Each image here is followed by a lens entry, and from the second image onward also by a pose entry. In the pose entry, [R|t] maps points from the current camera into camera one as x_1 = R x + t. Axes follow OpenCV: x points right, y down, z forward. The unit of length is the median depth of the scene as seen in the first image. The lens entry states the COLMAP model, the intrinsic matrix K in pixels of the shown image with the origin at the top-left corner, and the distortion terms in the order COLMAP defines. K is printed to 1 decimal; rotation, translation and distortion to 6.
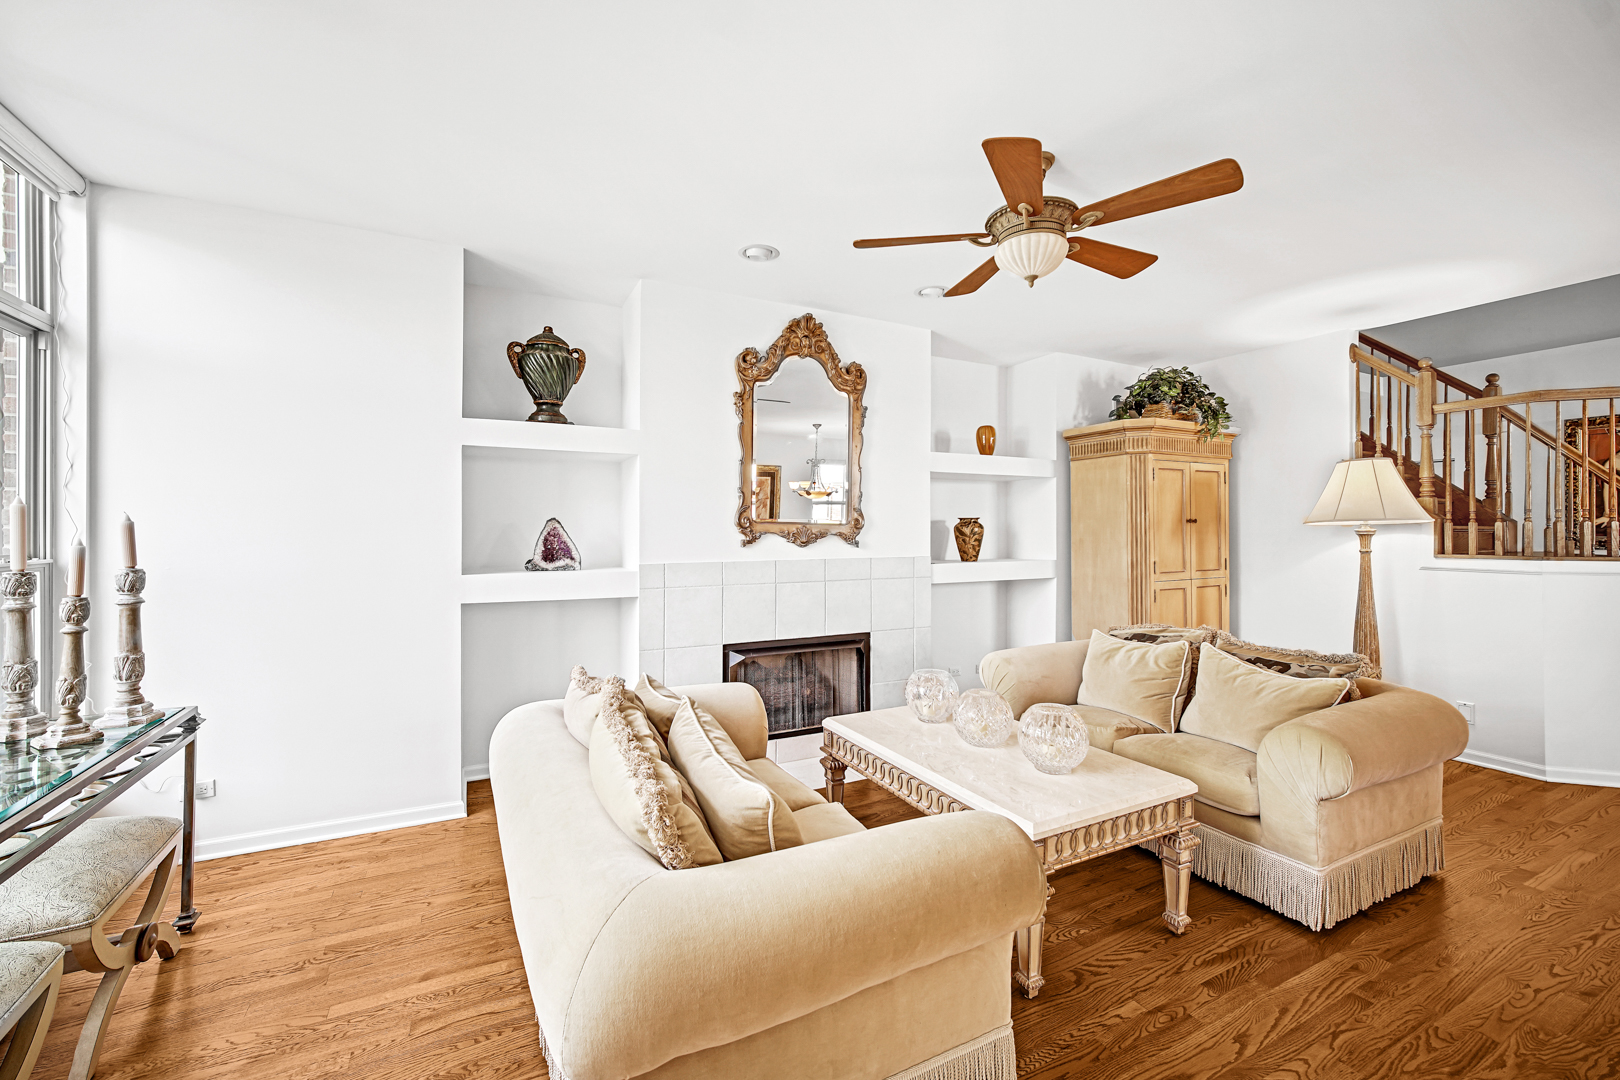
lens RADIAL K [[669.3, 0, 820.5], [0, 669.3, 530.1], [0, 0, 1]] dist [-0.001199, -0.000670]
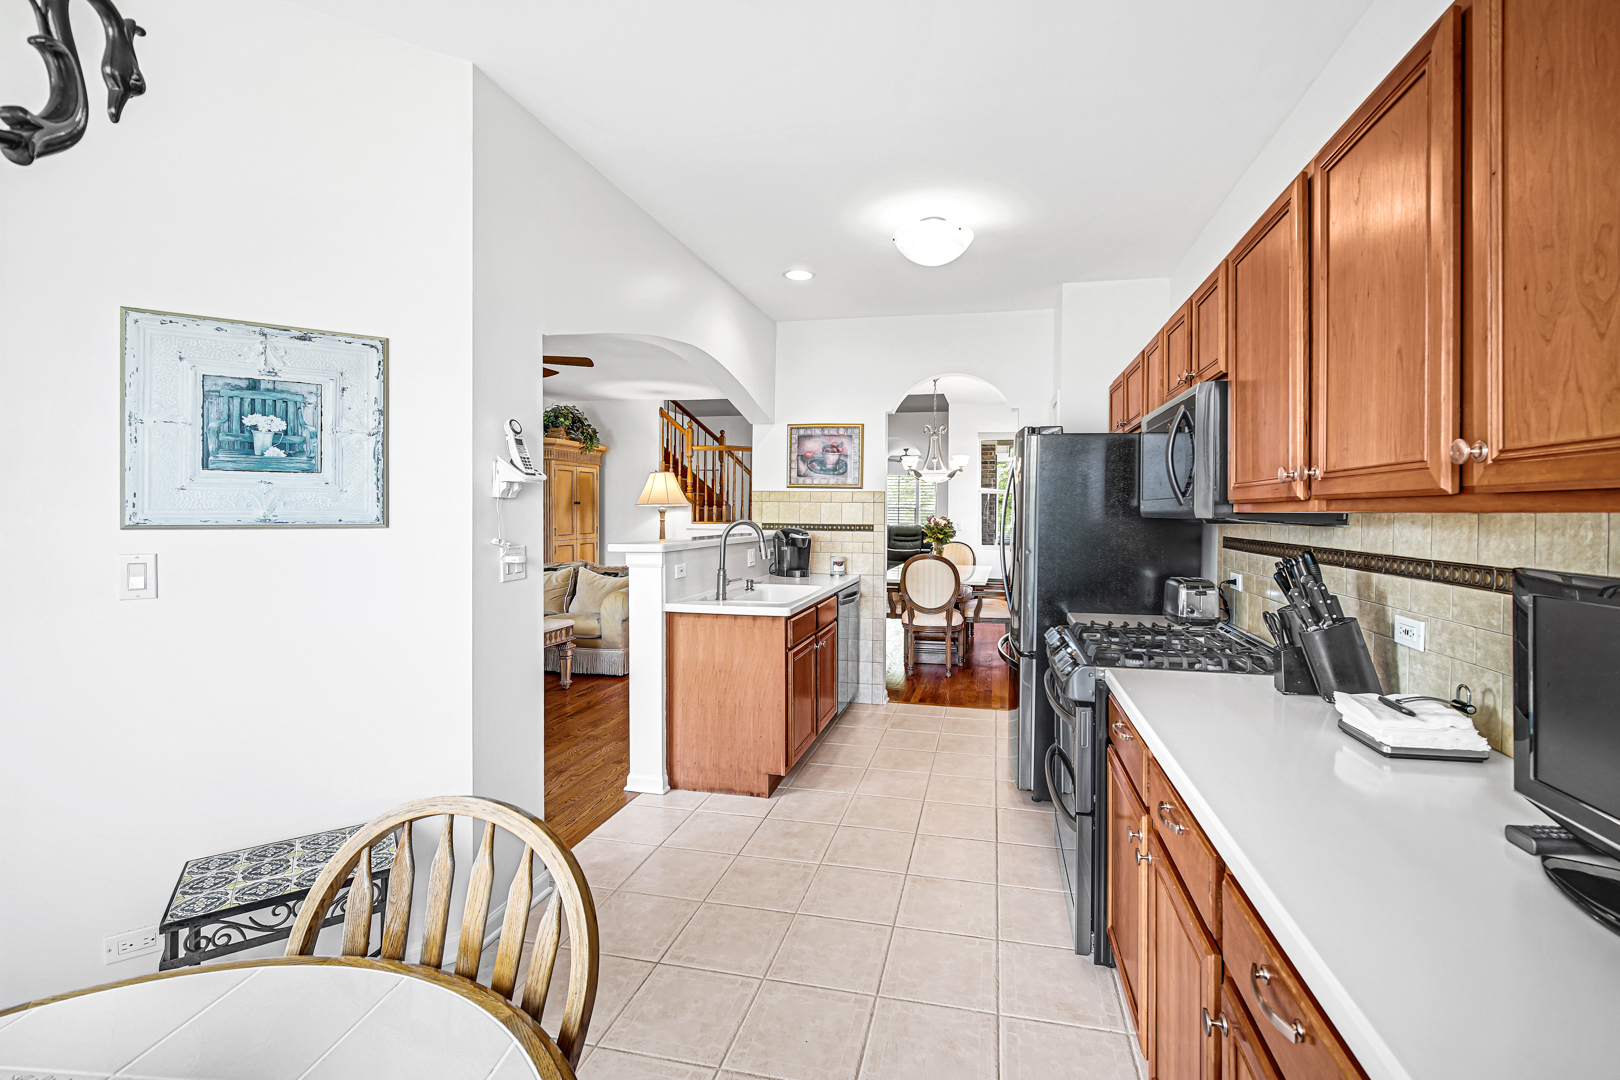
lens RADIAL K [[669.3, 0, 839.3], [0, 669.3, 512.4], [0, 0, 1]] dist [-0.001199, -0.000670]
pose [[0.644207, 0.003120, 0.764845, -0.280992], [-0.007738, 0.999967, 0.002438, 0.000521], [-0.764812, -0.007489, 0.644210, -0.540030]]
